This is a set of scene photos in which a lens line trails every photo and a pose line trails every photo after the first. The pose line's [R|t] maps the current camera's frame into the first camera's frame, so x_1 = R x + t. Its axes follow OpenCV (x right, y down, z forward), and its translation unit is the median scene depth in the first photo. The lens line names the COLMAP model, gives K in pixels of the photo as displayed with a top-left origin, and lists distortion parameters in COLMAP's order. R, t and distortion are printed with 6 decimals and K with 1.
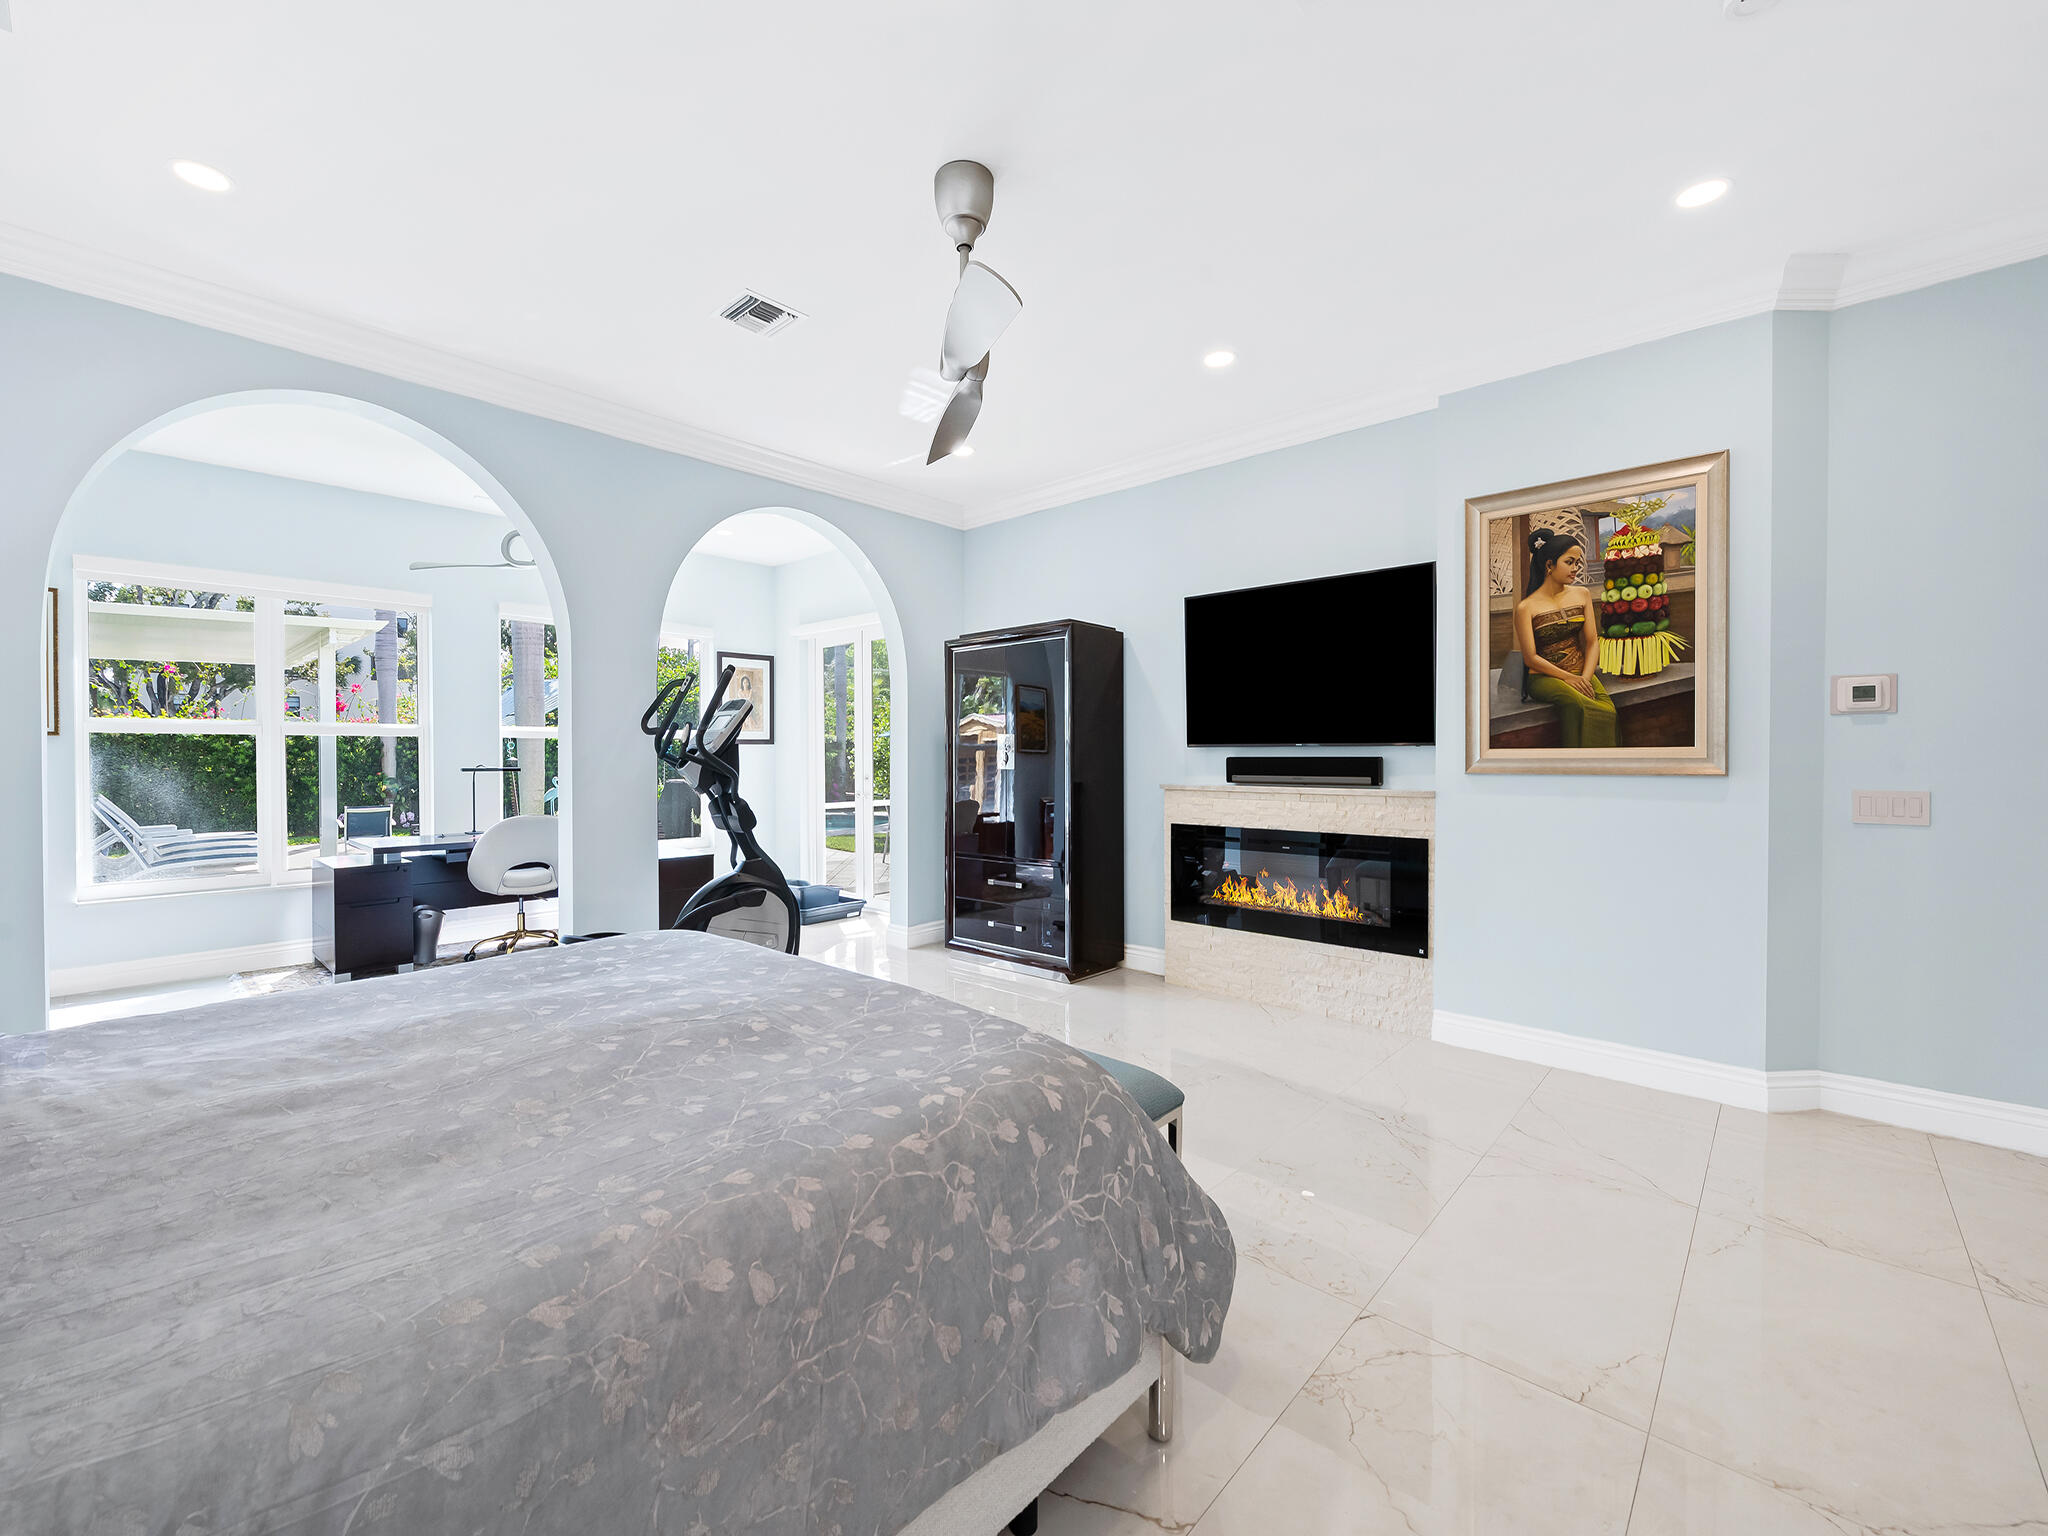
lens RADIAL K [[858.7, 0, 1019.8], [0, 858.7, 766.7], [0, 0, 1]] dist [-0.000096, -0.000421]
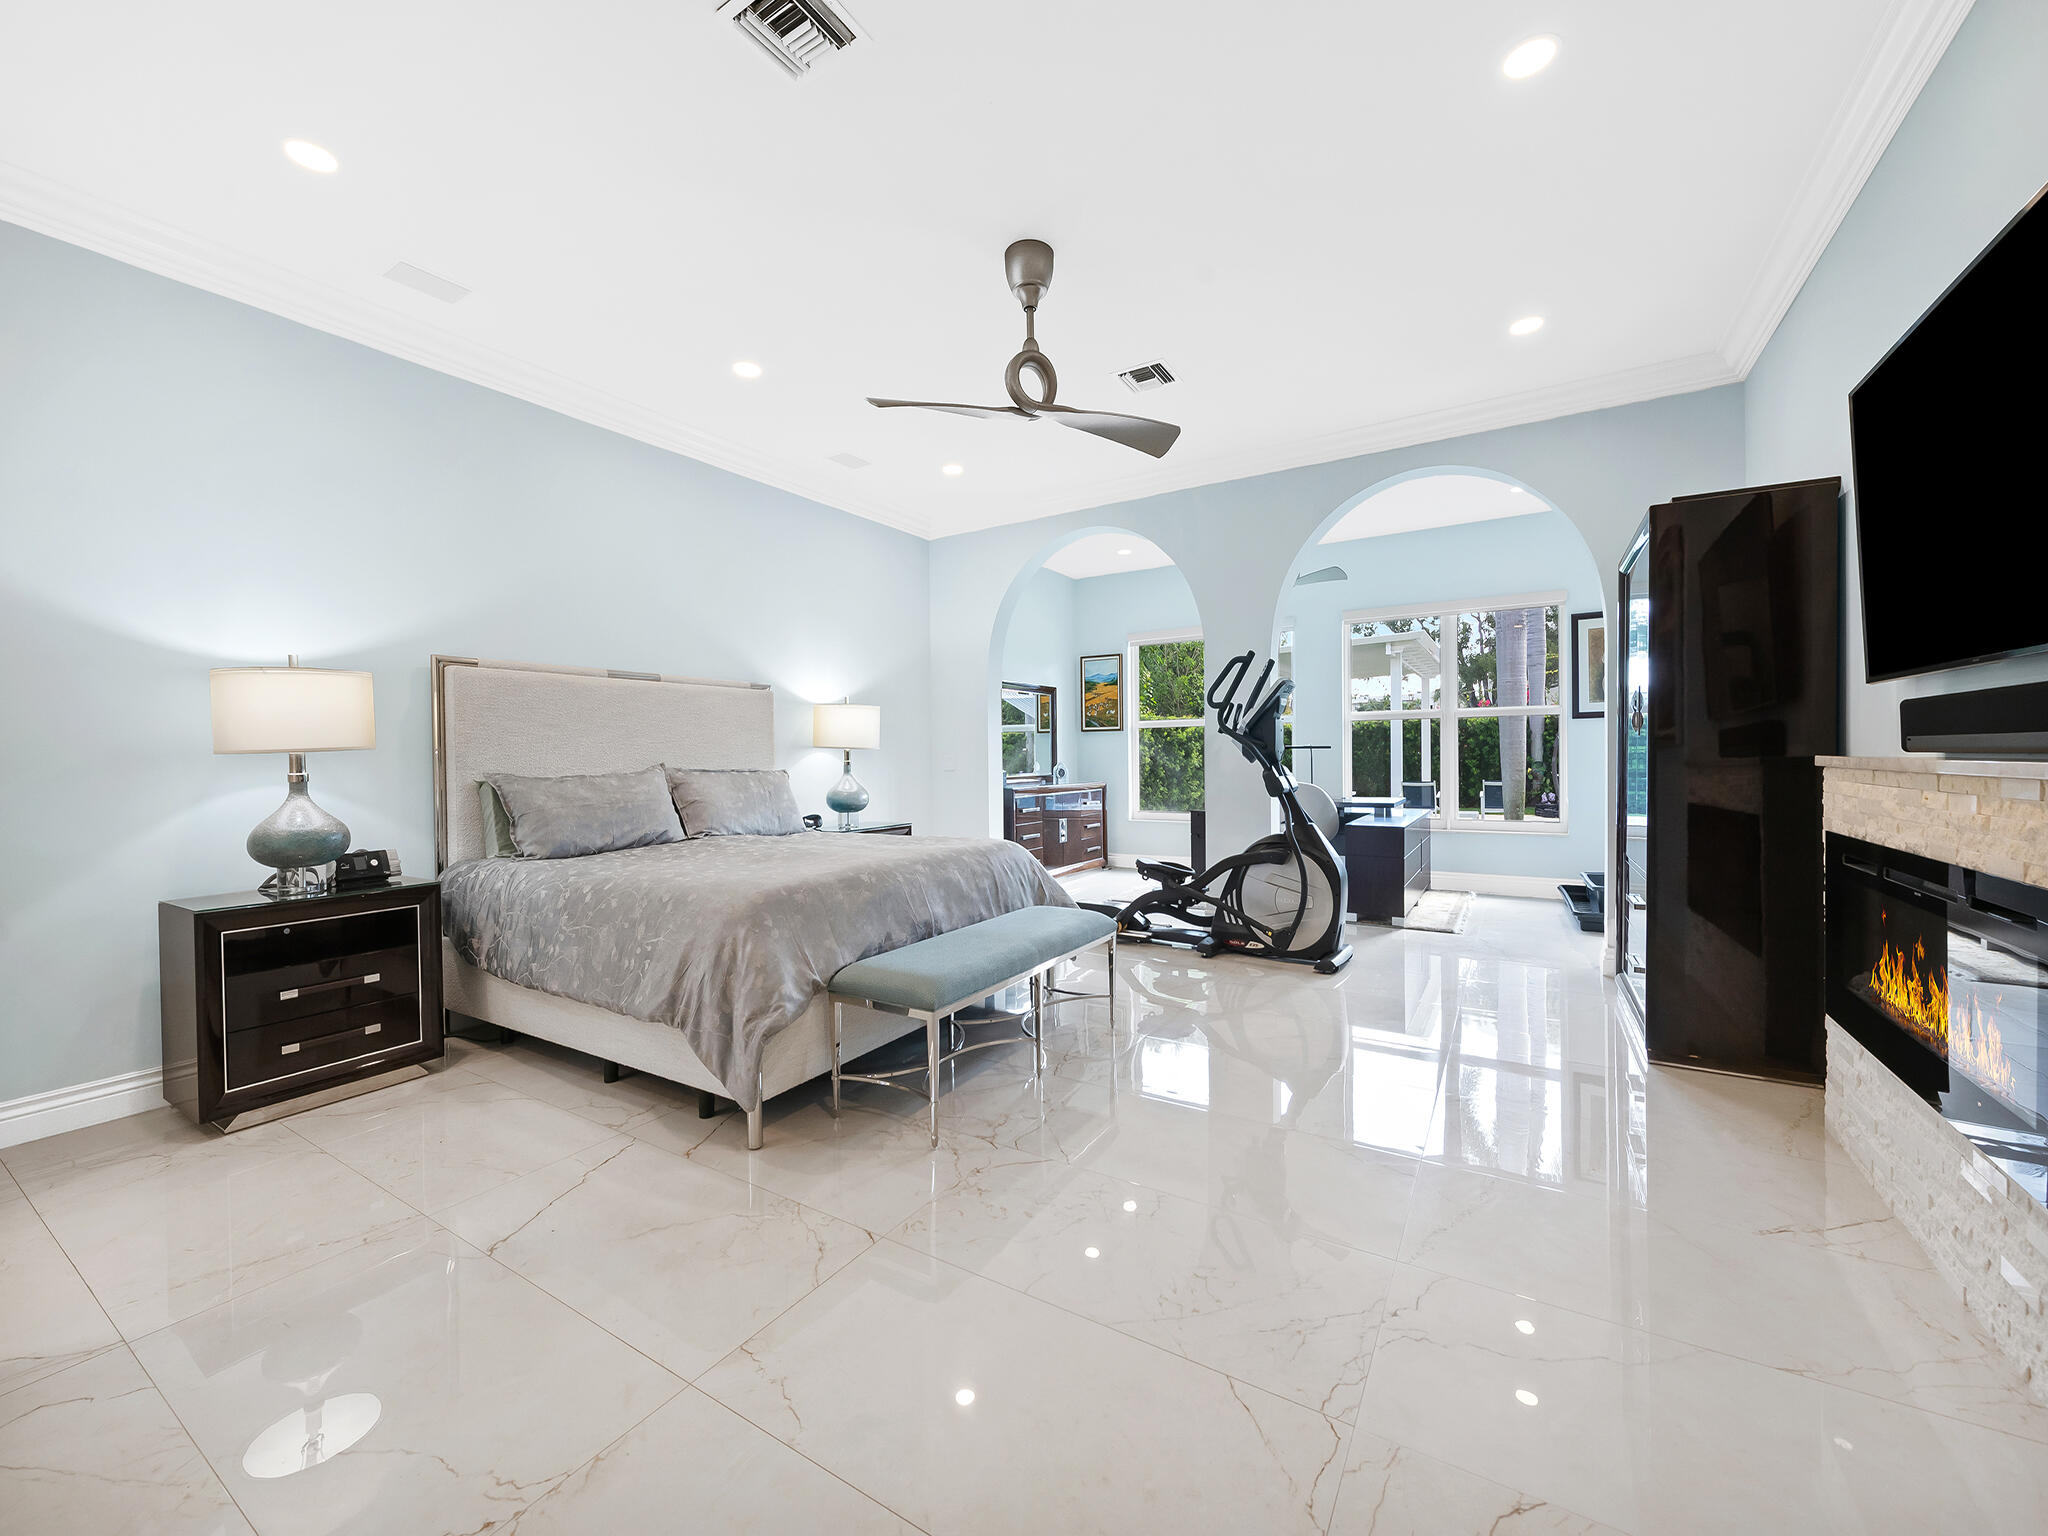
lens RADIAL K [[818.8, 0, 1013.6], [0, 818.8, 760.8], [0, 0, 1]] dist [-0.003257, -0.001106]
pose [[0.189606, 0.017901, -0.981697, 0.641990], [-0.002014, 0.999839, 0.017843, 0.018352], [0.981858, -0.001406, 0.189611, 0.447218]]
